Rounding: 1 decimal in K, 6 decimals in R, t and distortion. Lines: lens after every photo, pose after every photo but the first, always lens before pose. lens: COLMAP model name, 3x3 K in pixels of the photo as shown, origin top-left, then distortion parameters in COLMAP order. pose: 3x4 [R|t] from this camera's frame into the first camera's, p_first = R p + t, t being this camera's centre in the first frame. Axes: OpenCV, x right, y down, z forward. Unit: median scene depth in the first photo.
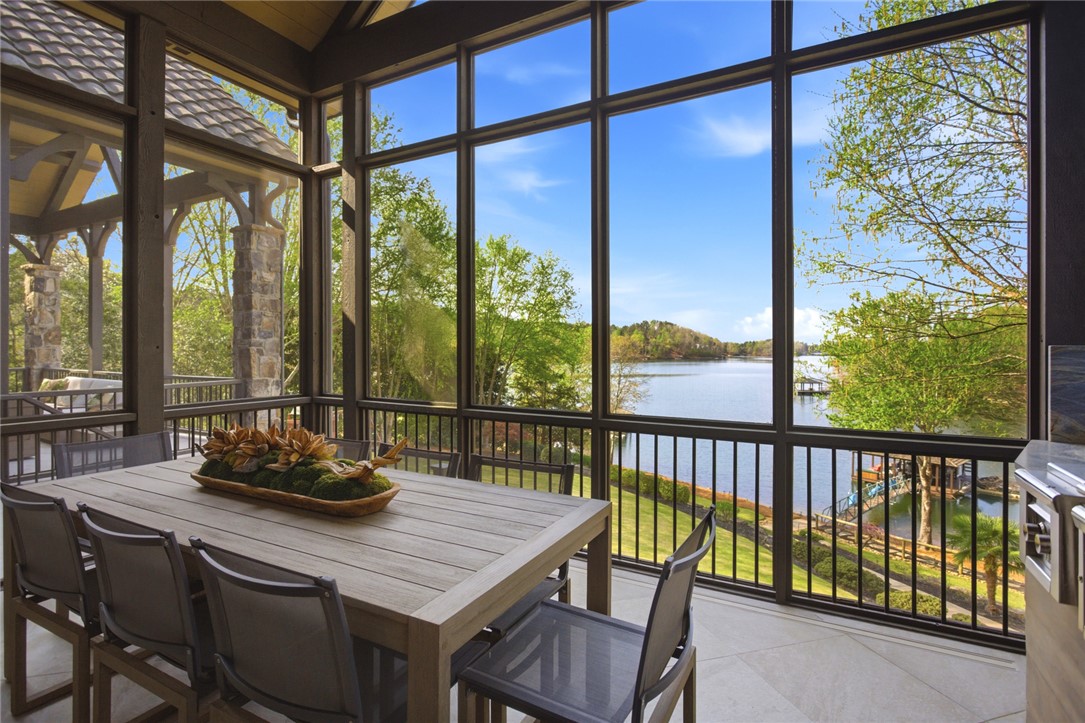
lens RADIAL K [[553.3, 0, 543.0], [0, 553.3, 356.3], [0, 0, 1]] dist [0.002485, 0.000385]
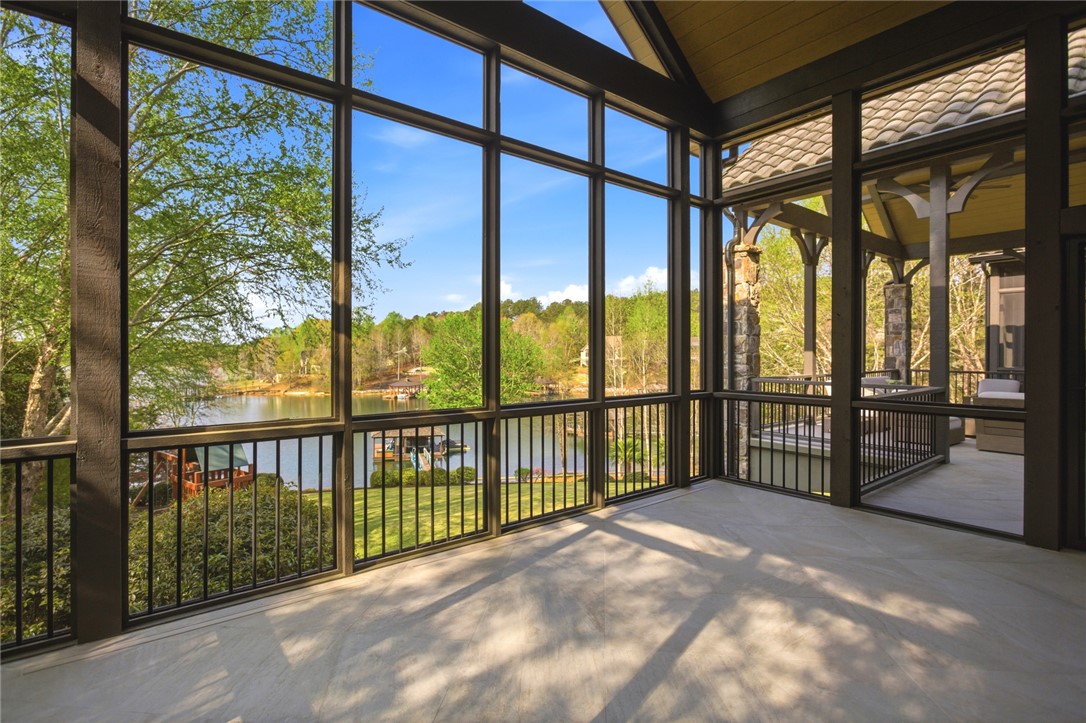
lens RADIAL K [[524.4, 0, 544.1], [0, 524.4, 354.0], [0, 0, 1]] dist [-0.002216, 0.000690]
pose [[0.373985, -0.000356, 0.927435, -0.819161], [0.003128, 0.999995, -0.000877, -0.001222], [-0.927429, 0.003230, 0.373984, 0.463049]]
